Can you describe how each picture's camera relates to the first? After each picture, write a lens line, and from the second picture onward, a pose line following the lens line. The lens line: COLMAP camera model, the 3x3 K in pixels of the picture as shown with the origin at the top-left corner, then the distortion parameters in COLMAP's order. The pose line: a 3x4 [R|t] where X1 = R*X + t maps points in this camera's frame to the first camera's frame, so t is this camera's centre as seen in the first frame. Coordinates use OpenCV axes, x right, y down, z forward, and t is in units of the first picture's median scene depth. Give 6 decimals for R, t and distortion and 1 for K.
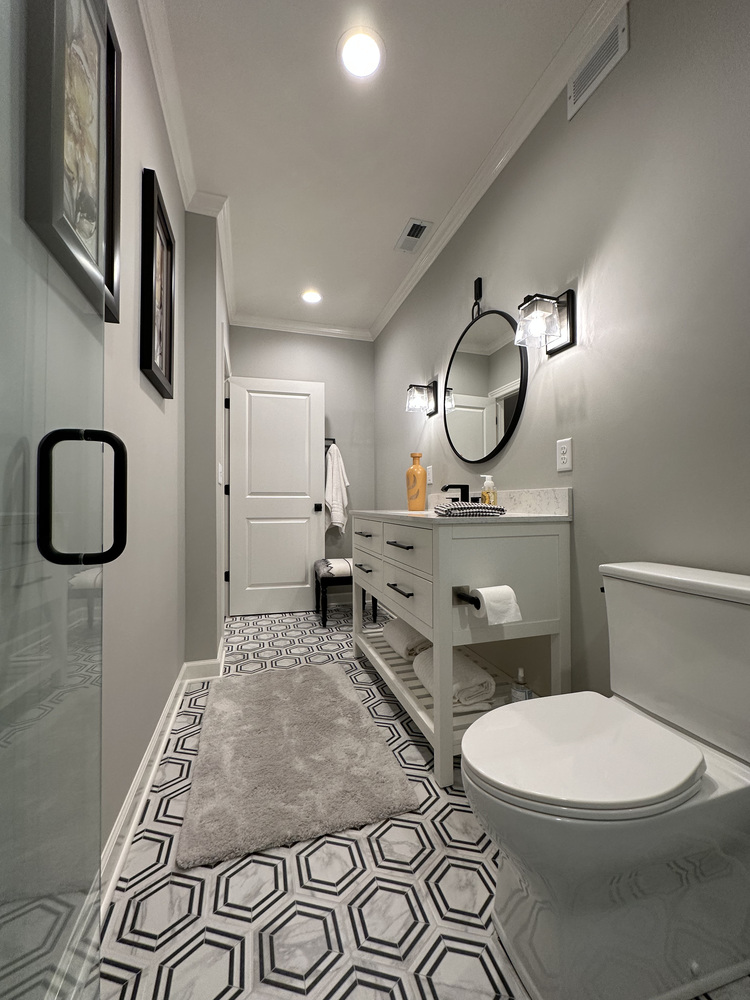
lens RADIAL K [[398.7, 0, 375.0], [0, 398.7, 500.0], [0, 0, 1]] dist [0.000601, 0.001022]
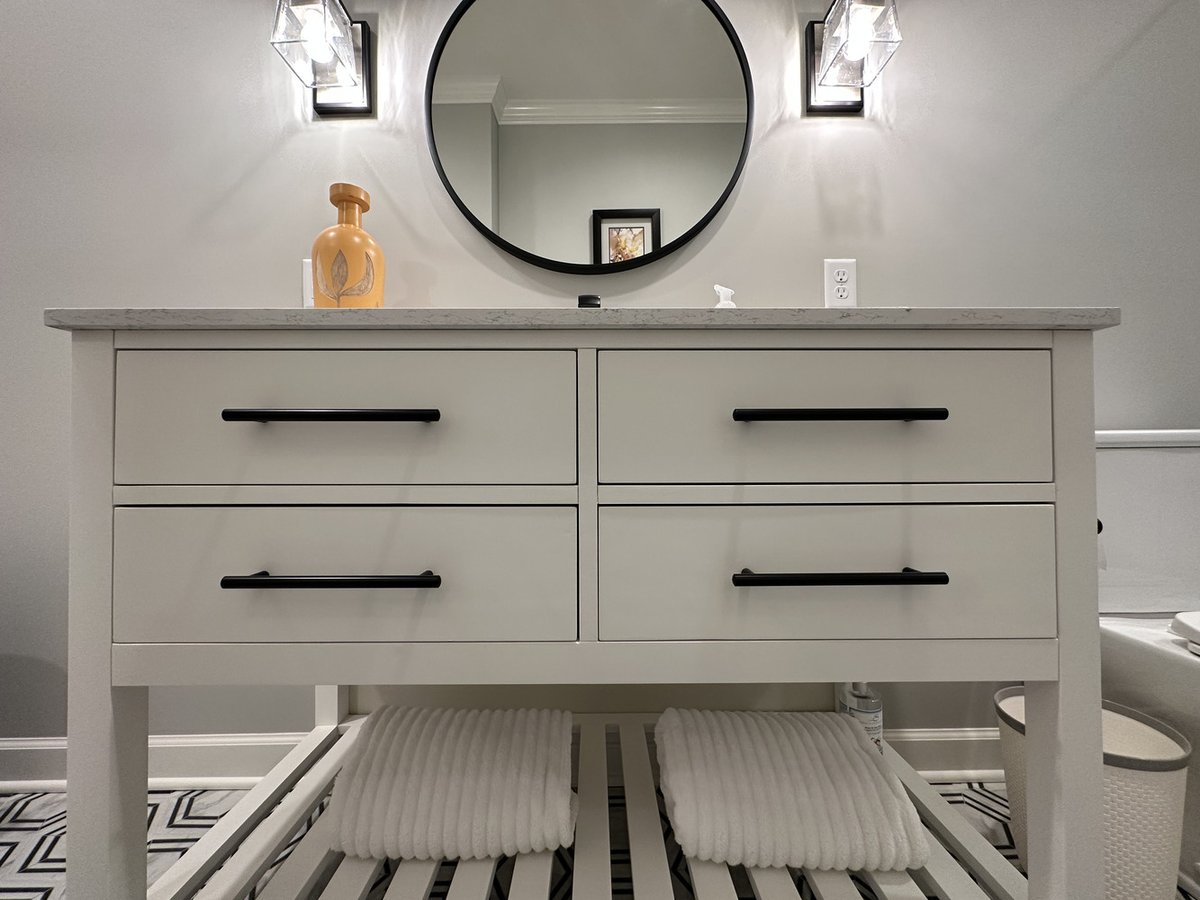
lens RADIAL K [[478.5, 0, 600.0], [0, 478.5, 450.0], [0, 0, 1]] dist [0.000601, 0.001022]
pose [[0.286062, 0.015605, 0.958084, -0.337724], [-0.004786, 0.999878, -0.014856, 0.156133], [-0.958199, -0.000336, 0.286102, 1.171318]]
